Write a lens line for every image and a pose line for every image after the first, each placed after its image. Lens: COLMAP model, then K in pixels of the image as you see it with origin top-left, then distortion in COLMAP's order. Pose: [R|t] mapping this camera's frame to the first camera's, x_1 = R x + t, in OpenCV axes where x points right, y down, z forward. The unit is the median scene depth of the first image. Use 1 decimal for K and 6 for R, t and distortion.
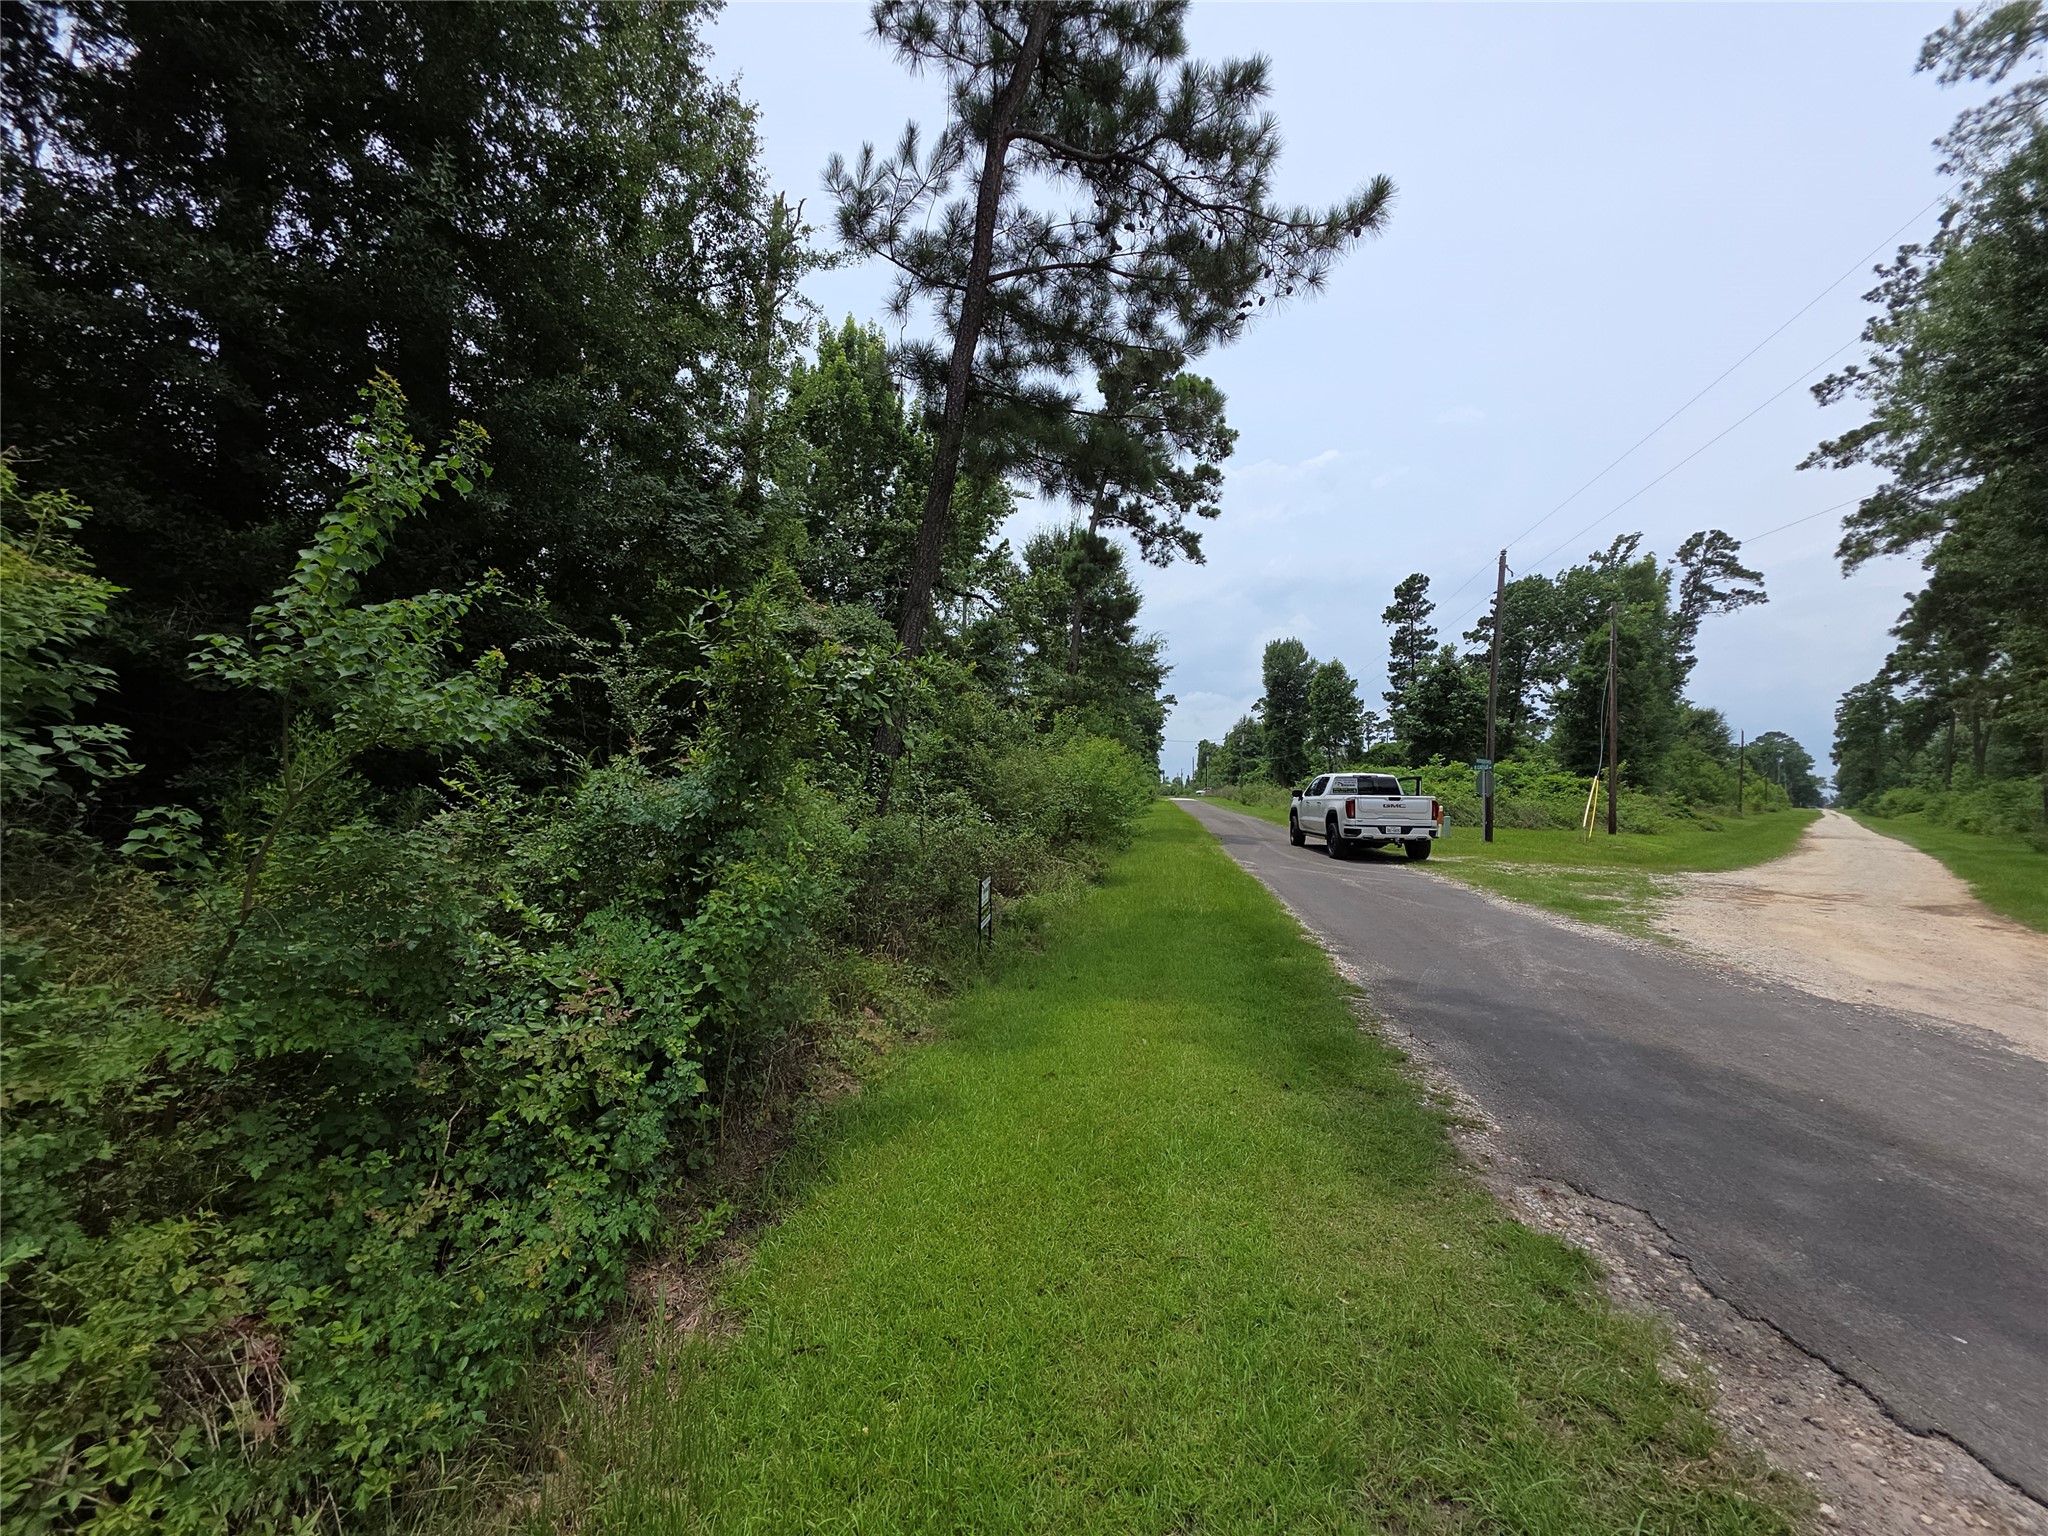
lens RADIAL K [[810.0, 0, 1024.6], [0, 810.0, 765.7], [0, 0, 1]] dist [0.003048, -0.000688]
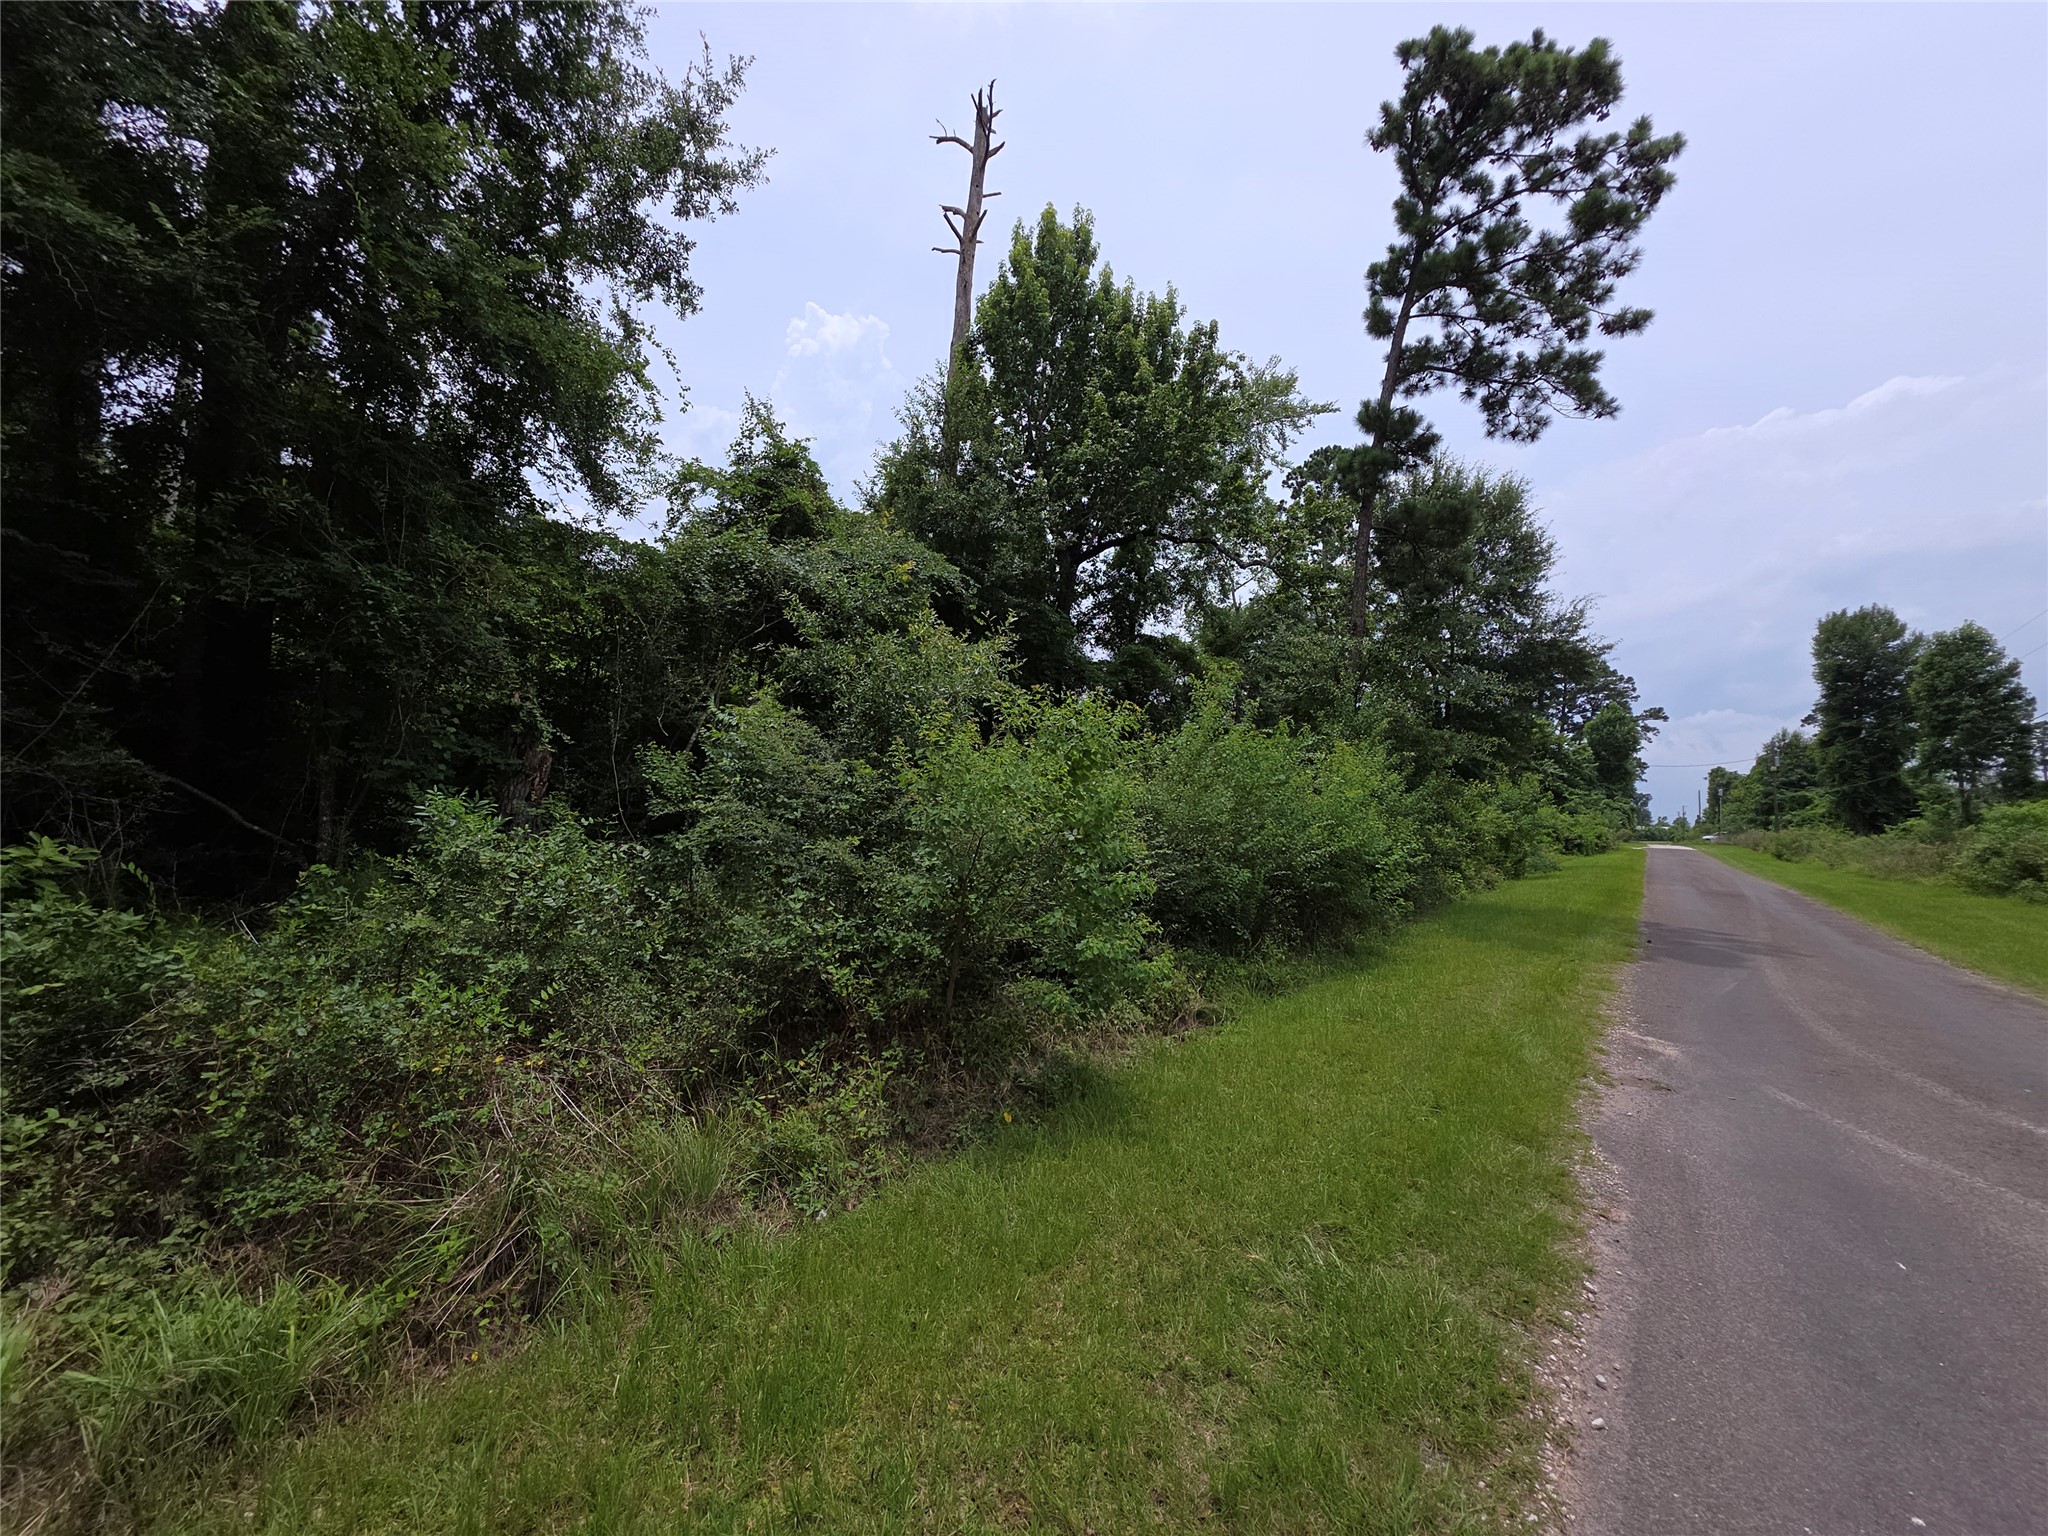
lens RADIAL K [[810.0, 0, 1024.6], [0, 810.0, 765.7], [0, 0, 1]] dist [0.003048, -0.000688]
pose [[0.879729, -0.014685, -0.475248, 0.039057], [-0.005704, 0.999125, -0.041431, 0.002328], [0.475440, 0.039159, 0.878876, 0.105925]]
